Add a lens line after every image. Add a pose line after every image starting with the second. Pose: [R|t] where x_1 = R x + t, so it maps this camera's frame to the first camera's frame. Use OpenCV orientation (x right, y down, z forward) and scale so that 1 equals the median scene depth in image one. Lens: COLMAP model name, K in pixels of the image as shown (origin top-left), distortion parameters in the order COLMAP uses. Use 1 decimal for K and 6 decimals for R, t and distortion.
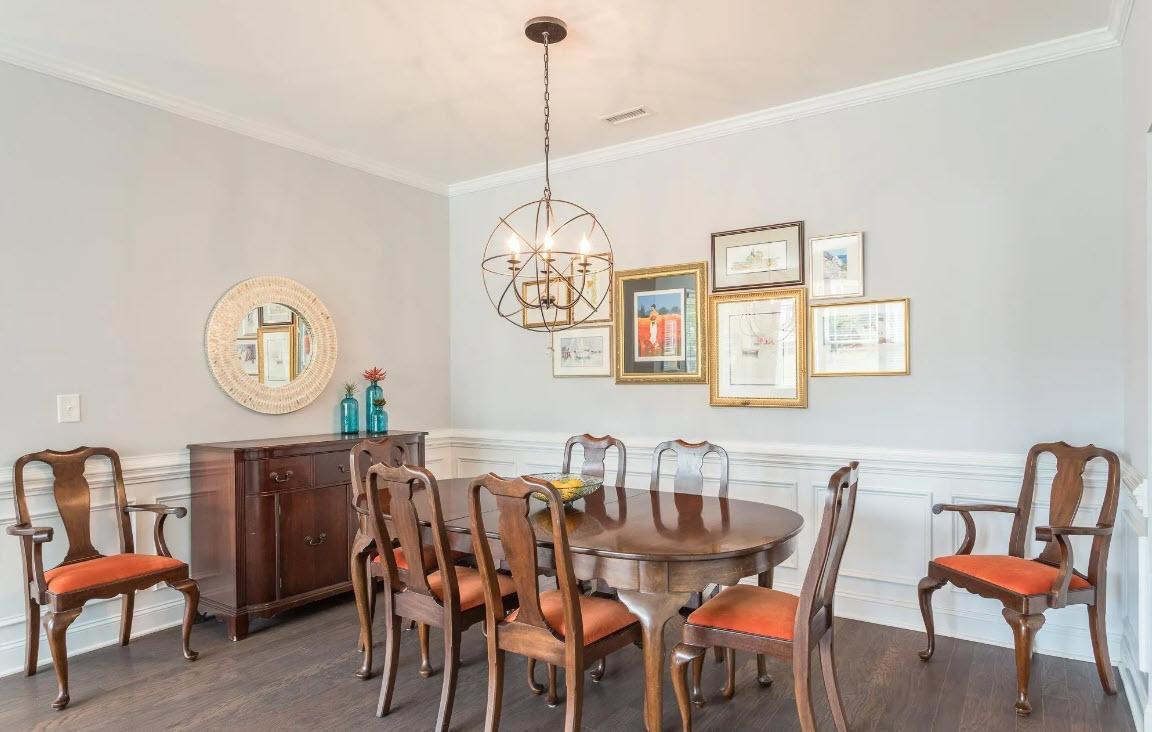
lens RADIAL K [[650.3, 0, 579.1], [0, 650.3, 370.0], [0, 0, 1]] dist [-0.004265, -0.000103]
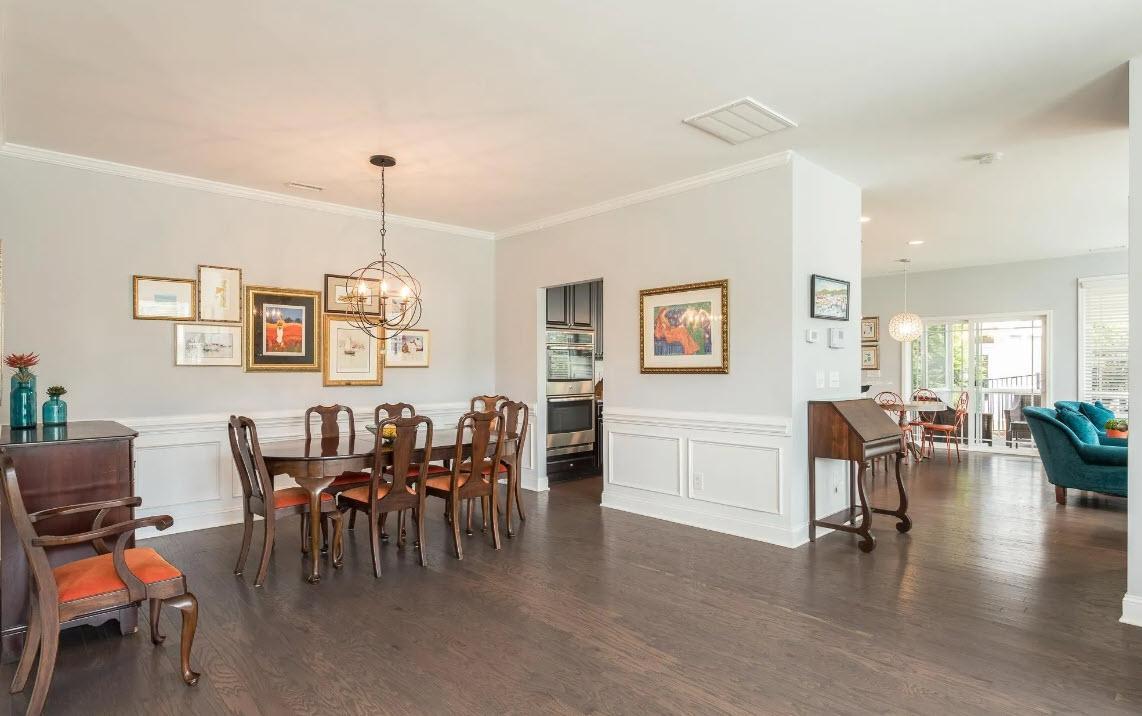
lens RADIAL K [[617.9, 0, 573.1], [0, 617.9, 367.0], [0, 0, 1]] dist [0.001395, 0.000021]
pose [[0.221633, 0.013949, 0.975030, -1.082369], [-0.011672, 0.999864, -0.011651, 0.019973], [-0.975060, -0.008799, 0.221766, 0.103041]]
